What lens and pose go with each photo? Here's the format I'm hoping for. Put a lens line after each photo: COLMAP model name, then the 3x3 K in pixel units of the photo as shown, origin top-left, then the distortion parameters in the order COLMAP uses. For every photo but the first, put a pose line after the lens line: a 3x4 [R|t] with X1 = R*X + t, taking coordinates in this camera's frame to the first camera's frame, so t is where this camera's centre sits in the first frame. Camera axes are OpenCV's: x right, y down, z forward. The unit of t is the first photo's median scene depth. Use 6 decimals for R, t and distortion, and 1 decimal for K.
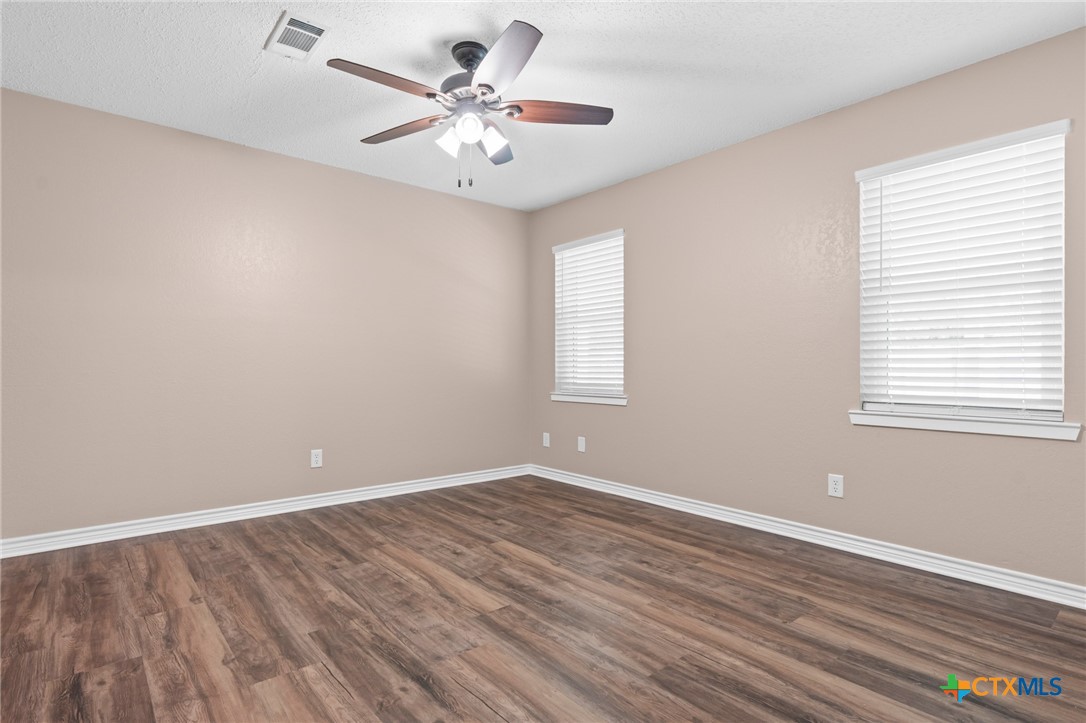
lens RADIAL K [[494.1, 0, 551.2], [0, 494.1, 363.8], [0, 0, 1]] dist [-0.010670, 0.001874]
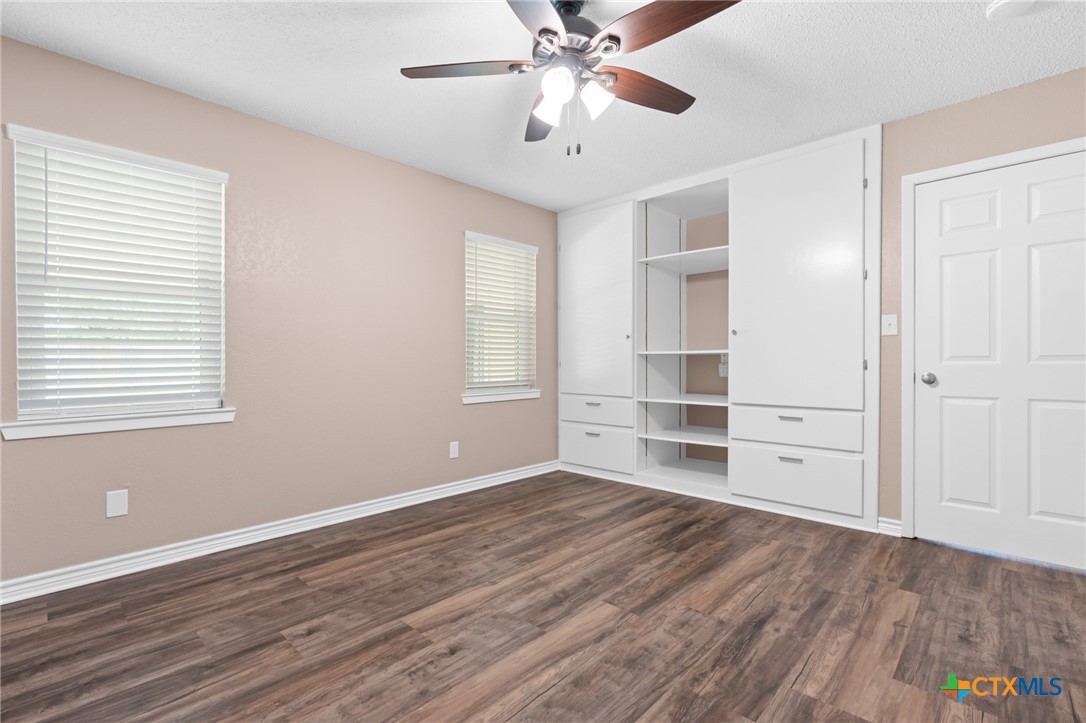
lens RADIAL K [[494.1, 0, 552.0], [0, 494.1, 360.6], [0, 0, 1]] dist [-0.010670, 0.001874]
pose [[-0.057654, -0.002071, 0.998334, -0.860816], [0.000744, 0.999997, 0.002118, 0.025054], [-0.998336, 0.000865, -0.057652, 0.974506]]
